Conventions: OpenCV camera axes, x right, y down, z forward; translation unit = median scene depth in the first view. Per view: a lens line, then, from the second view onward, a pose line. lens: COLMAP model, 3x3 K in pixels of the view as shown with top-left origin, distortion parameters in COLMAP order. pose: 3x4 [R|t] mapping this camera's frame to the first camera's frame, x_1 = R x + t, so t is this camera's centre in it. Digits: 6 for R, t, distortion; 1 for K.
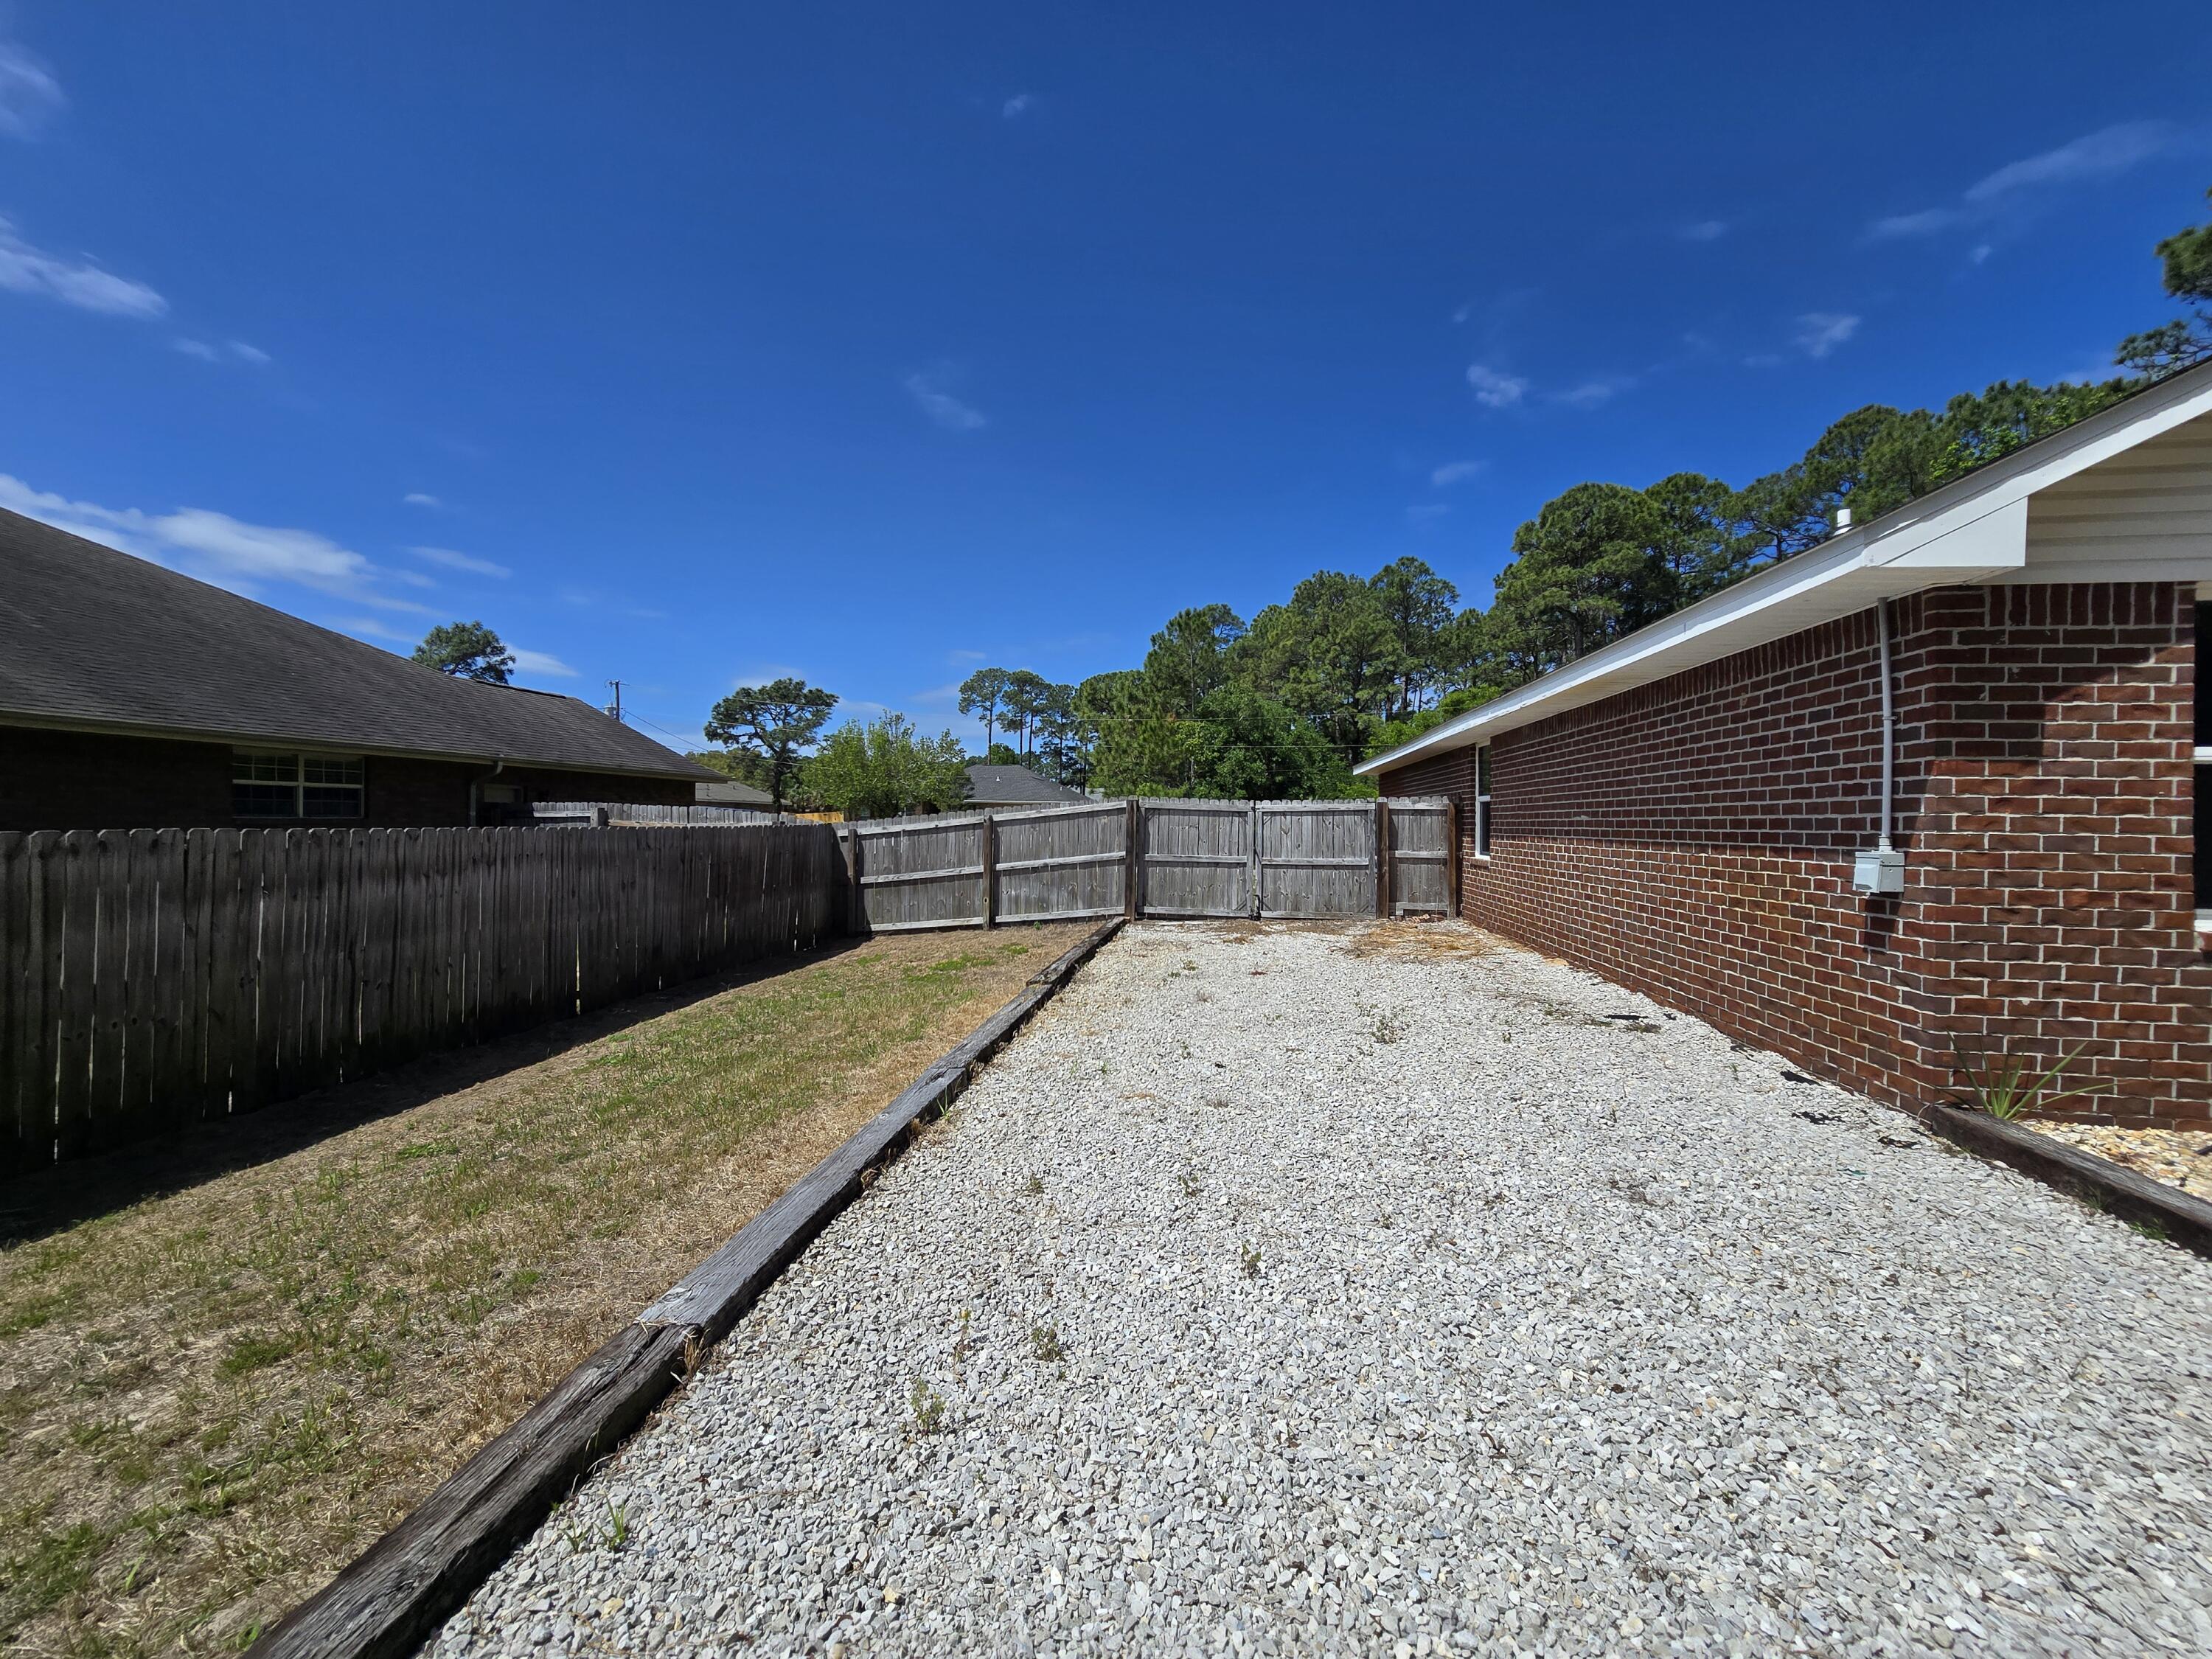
lens RADIAL K [[881.3, 0, 1107.4], [0, 881.3, 817.6], [0, 0, 1]] dist [-0.001811, -0.000584]
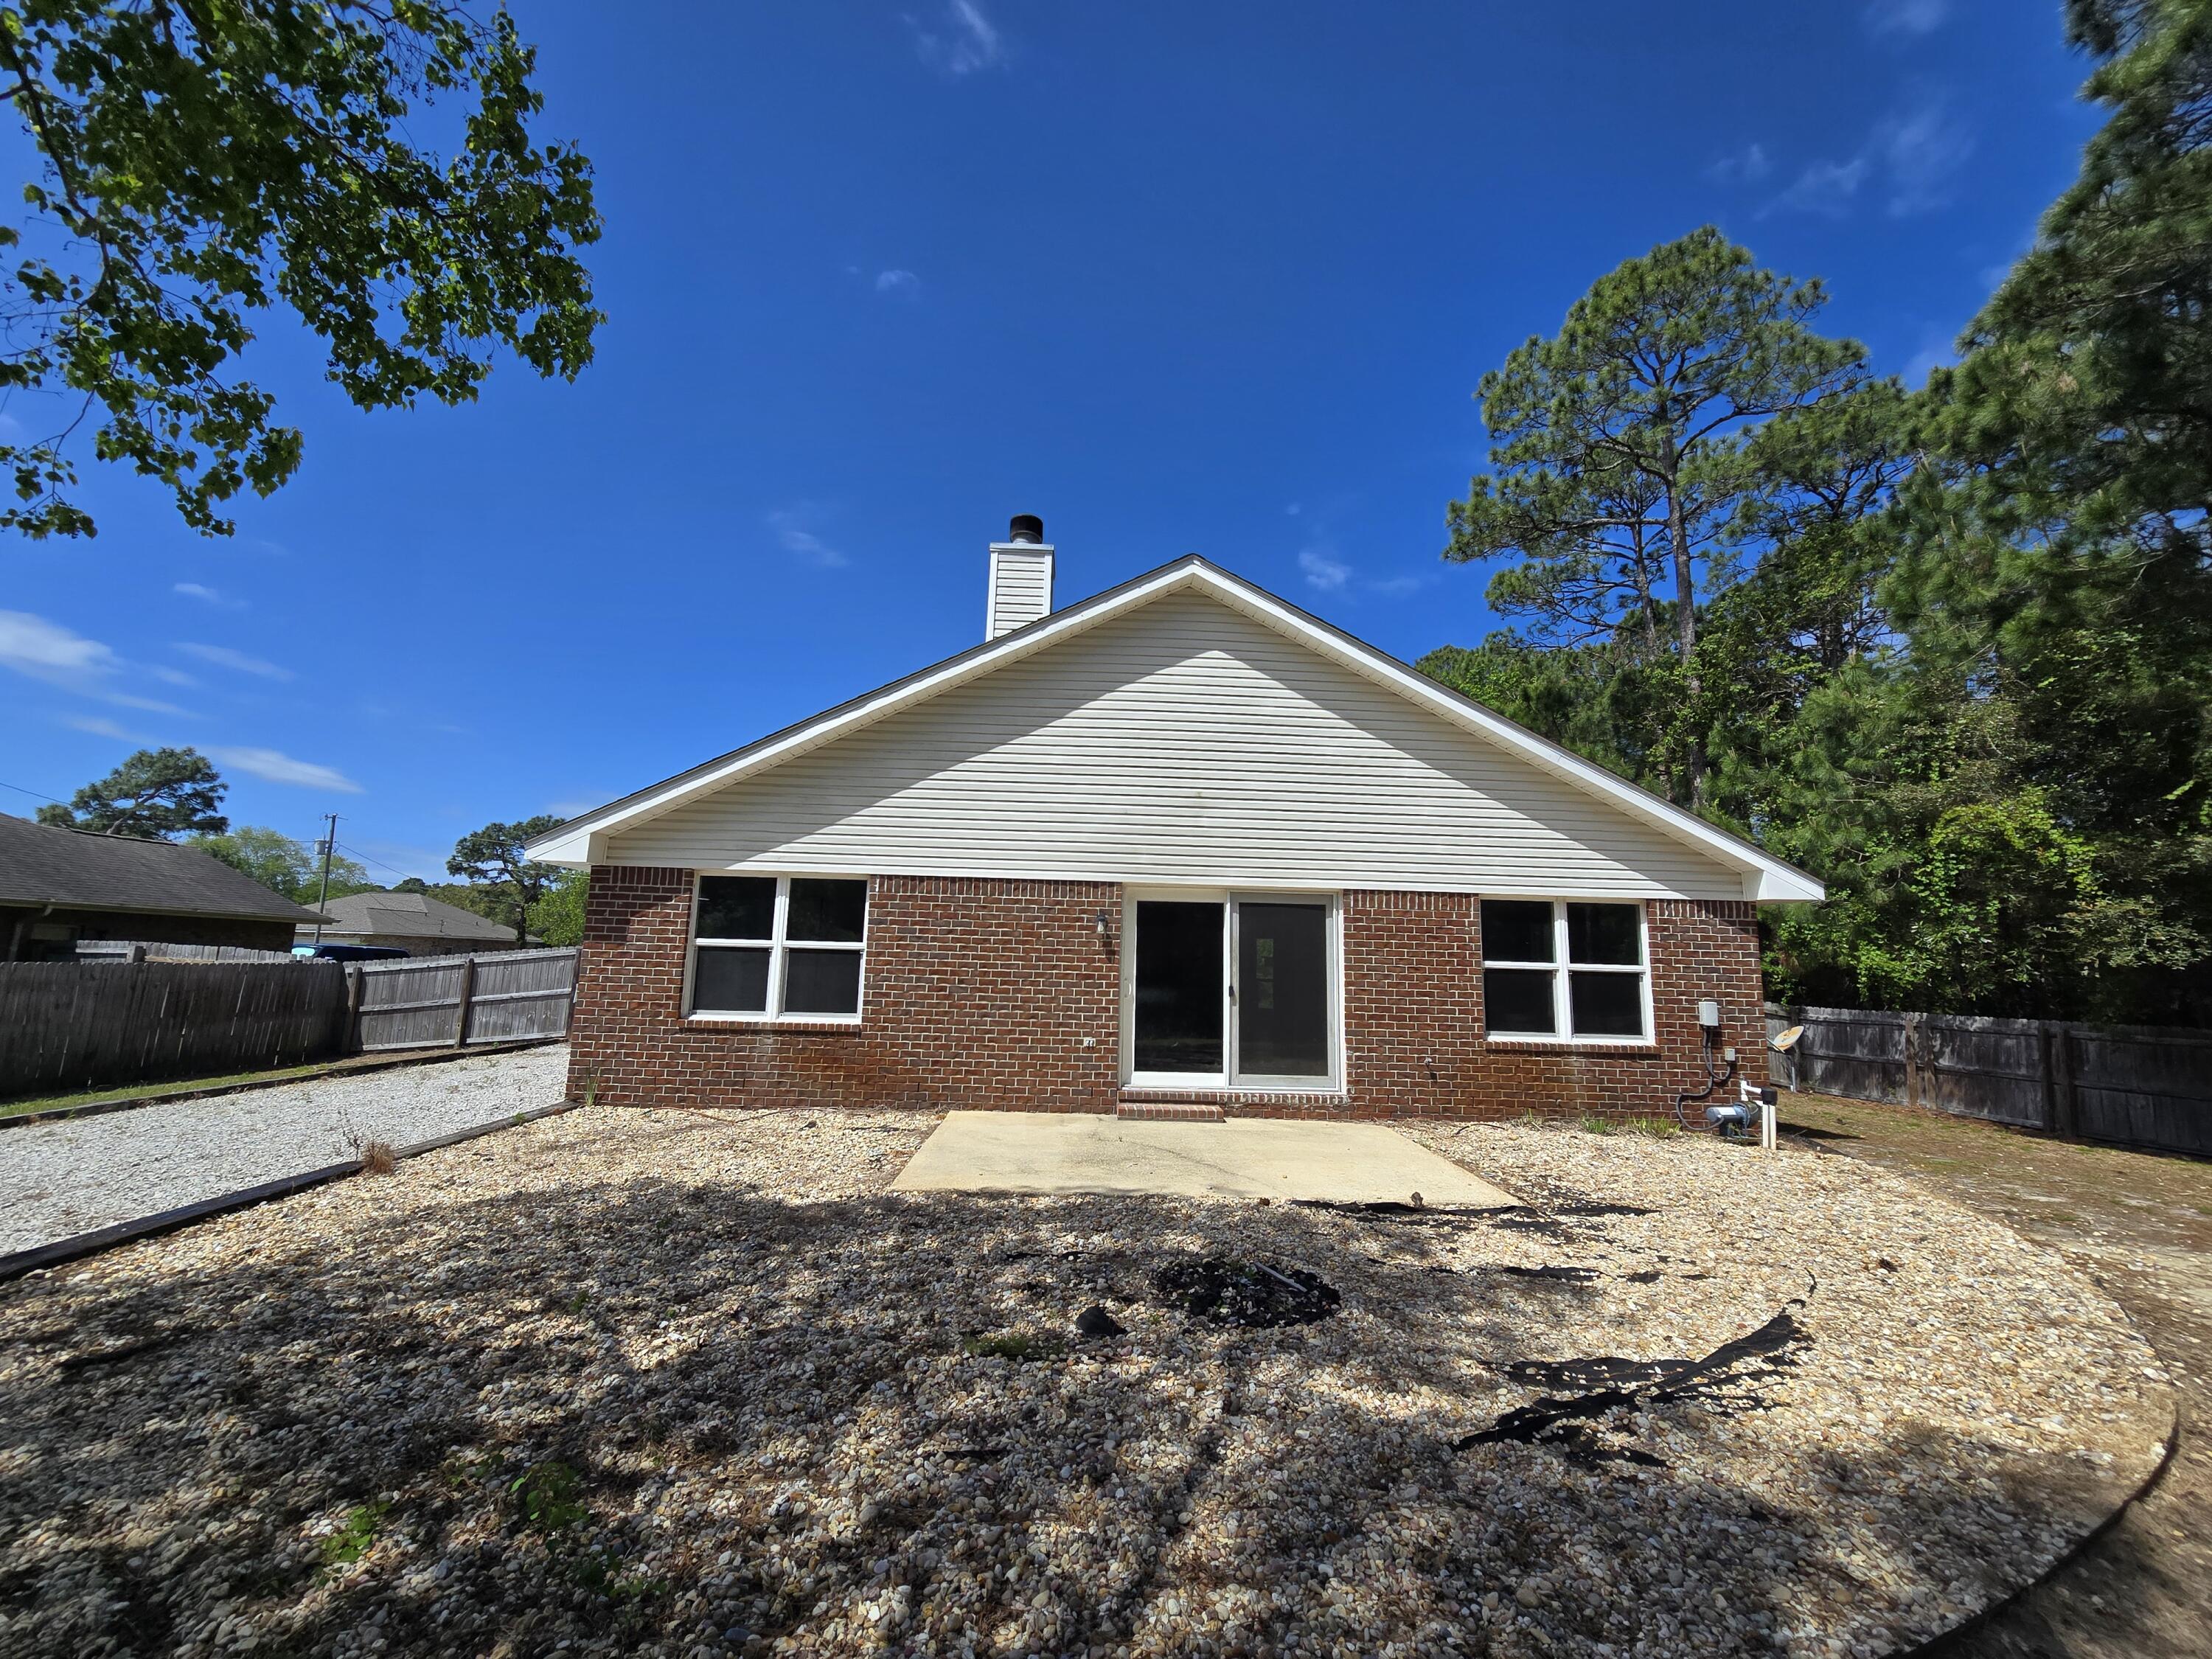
lens RADIAL K [[881.3, 0, 1107.4], [0, 881.3, 817.6], [0, 0, 1]] dist [-0.001811, -0.000584]
pose [[0.986237, 0.041177, 0.160126, 0.530064], [-0.014853, 0.986640, -0.162235, -0.009405], [-0.164667, 0.157624, 0.973673, -0.412354]]
